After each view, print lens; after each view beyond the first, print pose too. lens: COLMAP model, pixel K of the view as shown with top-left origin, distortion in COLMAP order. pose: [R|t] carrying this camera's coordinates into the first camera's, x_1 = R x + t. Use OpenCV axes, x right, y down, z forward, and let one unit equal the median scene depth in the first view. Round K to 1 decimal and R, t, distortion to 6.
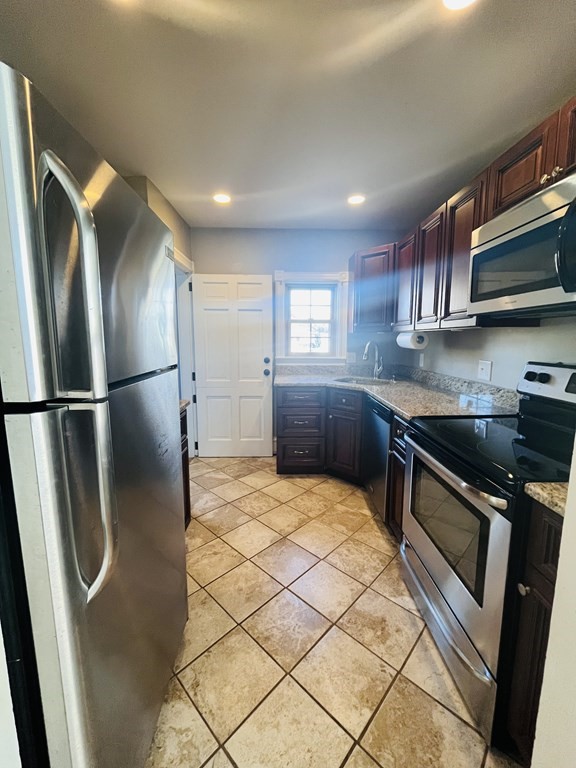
lens RADIAL K [[312.6, 0, 288.3], [0, 312.6, 381.6], [0, 0, 1]] dist [-0.001852, -0.000227]
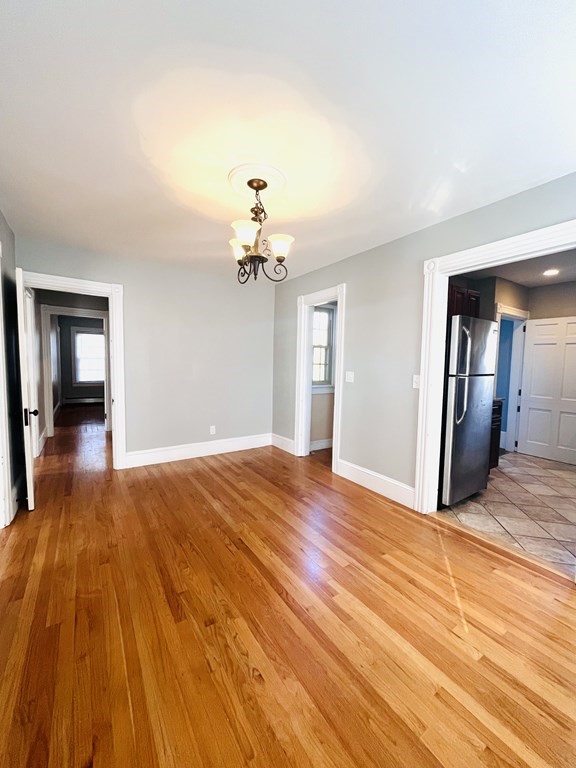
lens RADIAL K [[308.8, 0, 288.0], [0, 308.8, 384.0], [0, 0, 1]] dist [-0.000420, -0.000019]
pose [[0.533552, 0.065882, -0.843198, 0.450223], [-0.133660, 0.991001, -0.007146, 0.139354], [0.835139, 0.116514, 0.537556, -0.894103]]
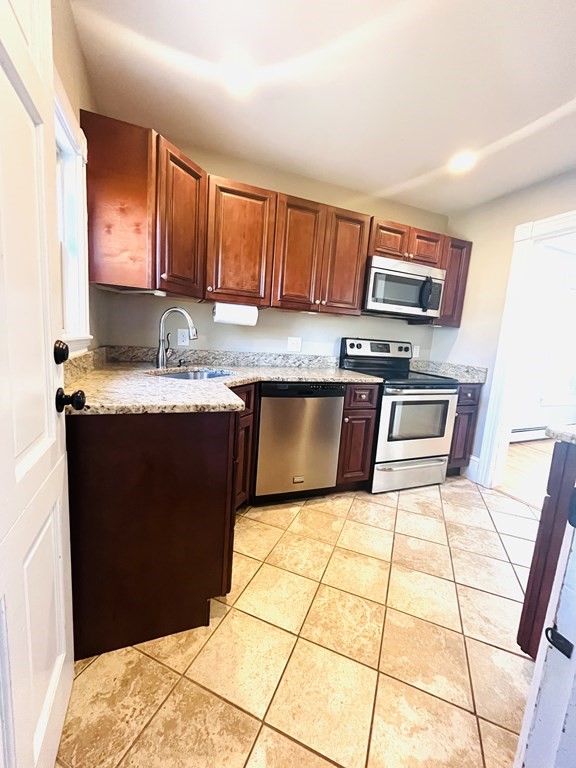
lens RADIAL K [[312.6, 0, 288.3], [0, 312.6, 381.6], [0, 0, 1]] dist [-0.001852, -0.000227]
pose [[-0.356556, -0.157768, 0.920857, -0.547587], [0.058029, 0.979996, 0.190369, -0.123674], [-0.932470, 0.121314, -0.340268, 1.365691]]
